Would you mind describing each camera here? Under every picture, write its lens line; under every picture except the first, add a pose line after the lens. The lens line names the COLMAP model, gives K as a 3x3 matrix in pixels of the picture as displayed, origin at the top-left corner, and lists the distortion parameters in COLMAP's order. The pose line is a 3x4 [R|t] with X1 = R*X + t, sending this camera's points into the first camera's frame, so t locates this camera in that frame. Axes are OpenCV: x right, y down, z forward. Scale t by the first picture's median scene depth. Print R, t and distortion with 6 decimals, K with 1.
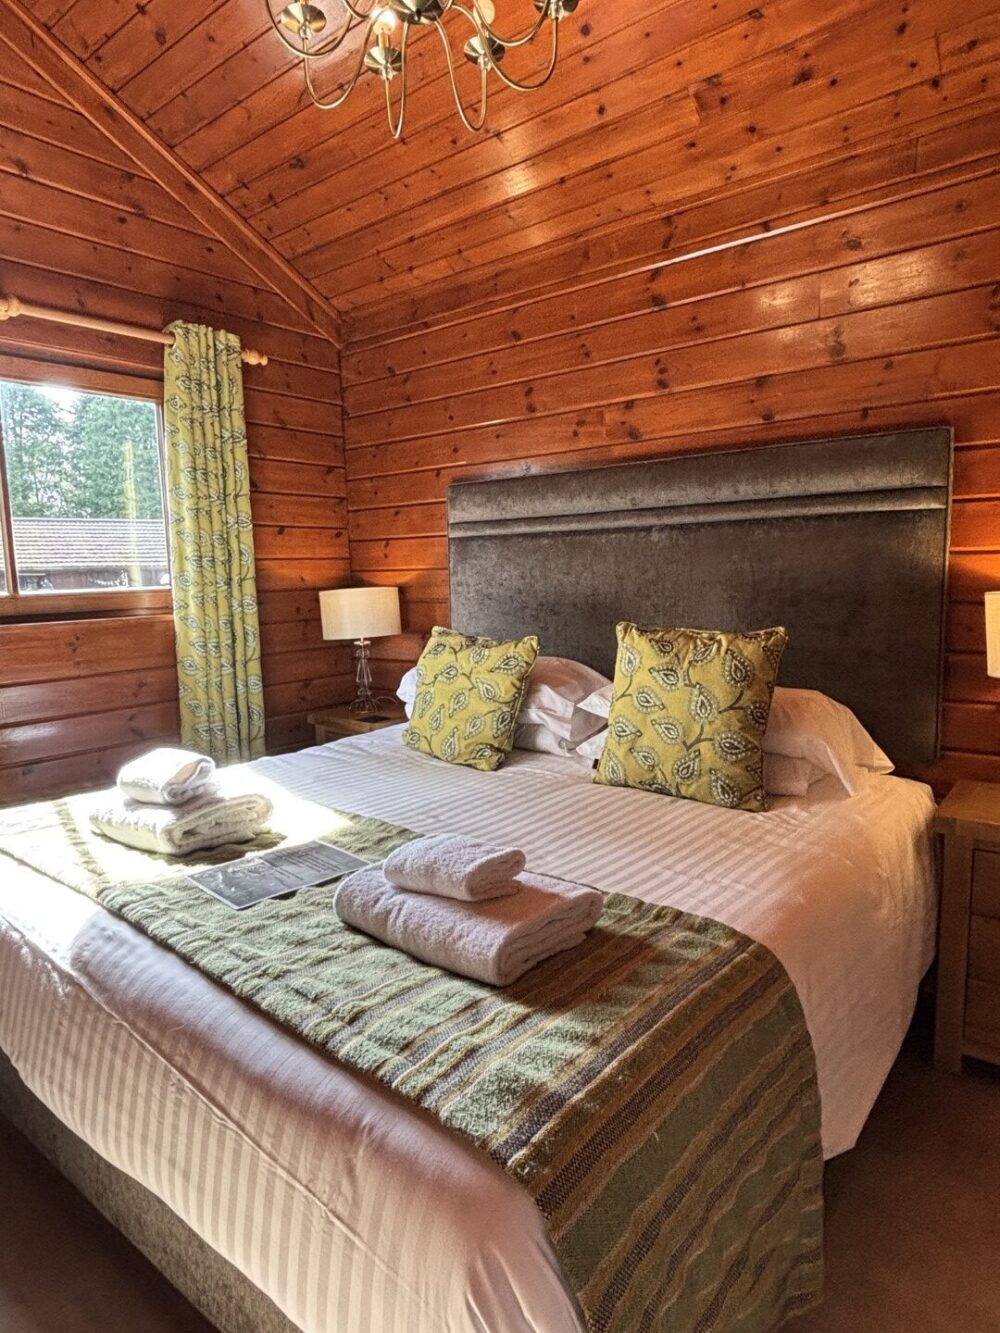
lens RADIAL K [[793.6, 0, 500.0], [0, 793.6, 666.5], [0, 0, 1]] dist [0.049813, -0.077498]
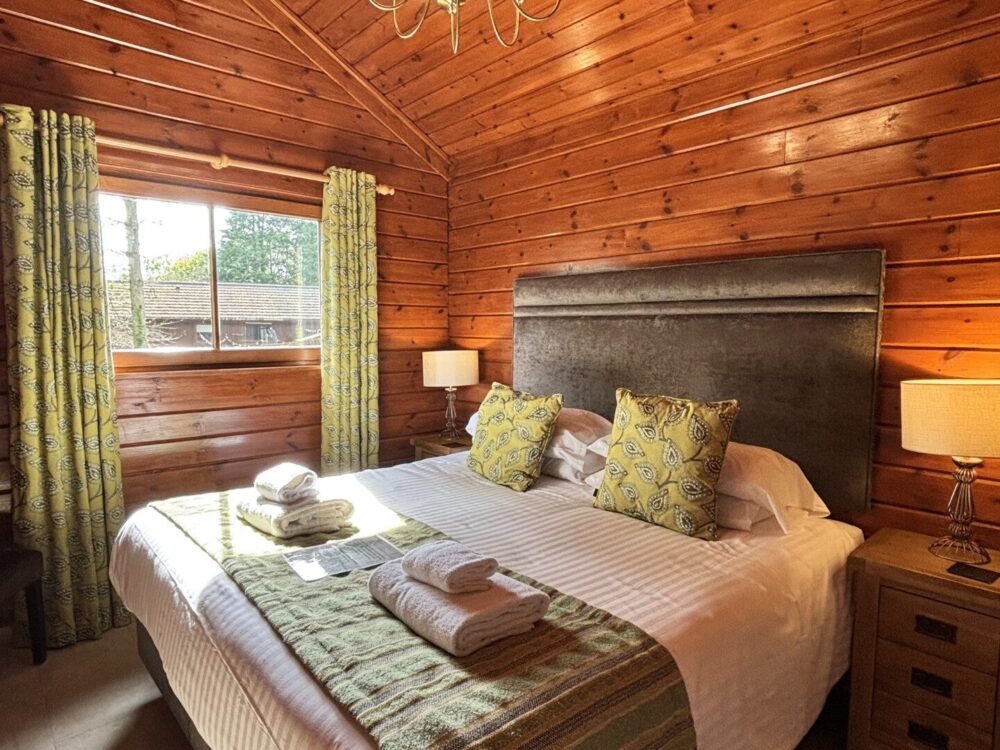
lens RADIAL K [[595.3, 0, 498.9], [0, 595.3, 377.0], [0, 0, 1]] dist [0.049813, -0.077498]
pose [[0.986927, 0.042944, -0.155341, 0.107688], [-0.048583, 0.998284, -0.032687, -0.032106], [0.153670, 0.039806, 0.987320, -0.031447]]
